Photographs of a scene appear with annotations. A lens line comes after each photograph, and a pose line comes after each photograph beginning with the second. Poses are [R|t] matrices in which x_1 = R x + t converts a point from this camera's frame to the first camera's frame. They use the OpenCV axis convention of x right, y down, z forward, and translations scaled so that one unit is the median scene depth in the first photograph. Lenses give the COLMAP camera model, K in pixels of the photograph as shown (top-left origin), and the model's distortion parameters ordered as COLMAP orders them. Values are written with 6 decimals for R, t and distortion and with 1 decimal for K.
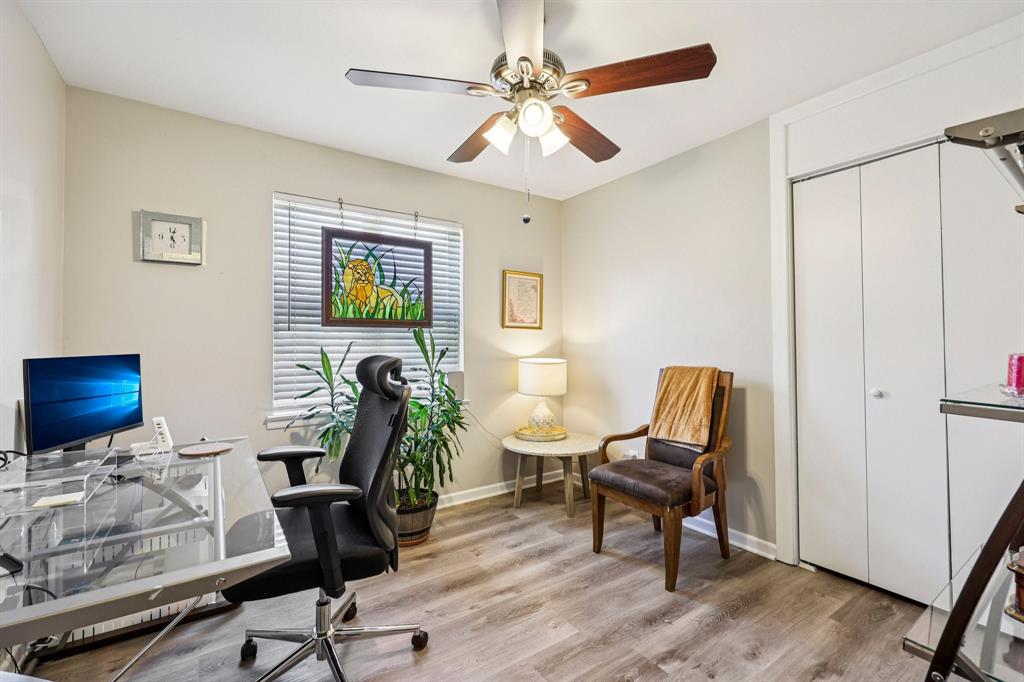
lens RADIAL K [[442.2, 0, 518.4], [0, 442.2, 345.6], [0, 0, 1]] dist [-0.003402, -0.000145]
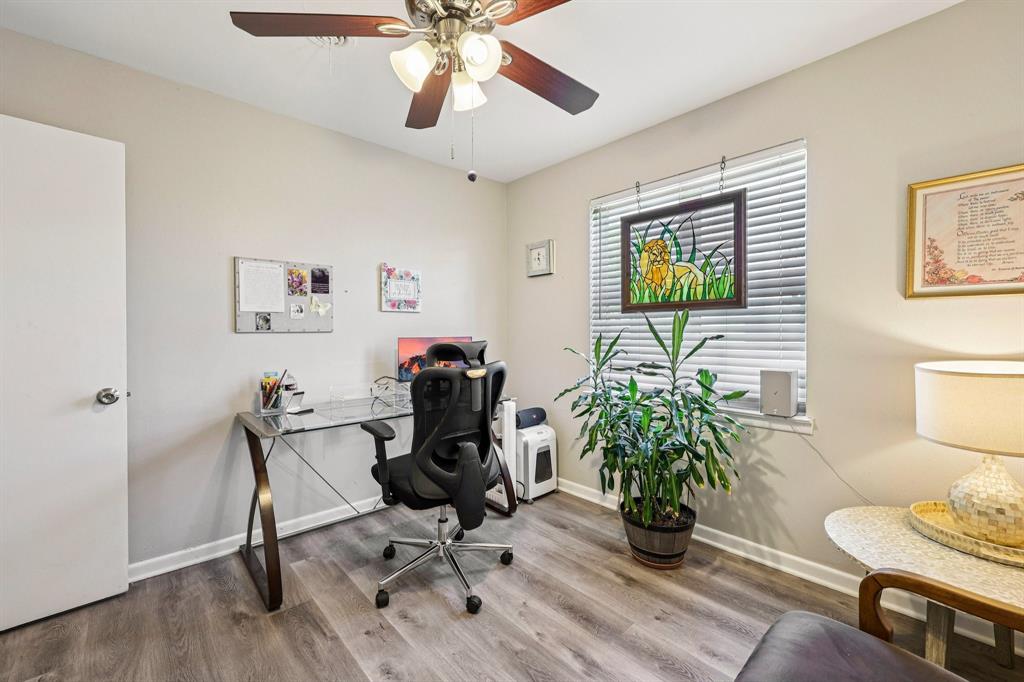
lens RADIAL K [[429.8, 0, 516.9], [0, 429.8, 334.6], [0, 0, 1]] dist [-0.003347, 0.001101]
pose [[0.120857, 0.018747, -0.992493, 0.497804], [0.013499, 0.999698, 0.020527, -0.016724], [0.992578, -0.015878, 0.120567, 0.586339]]
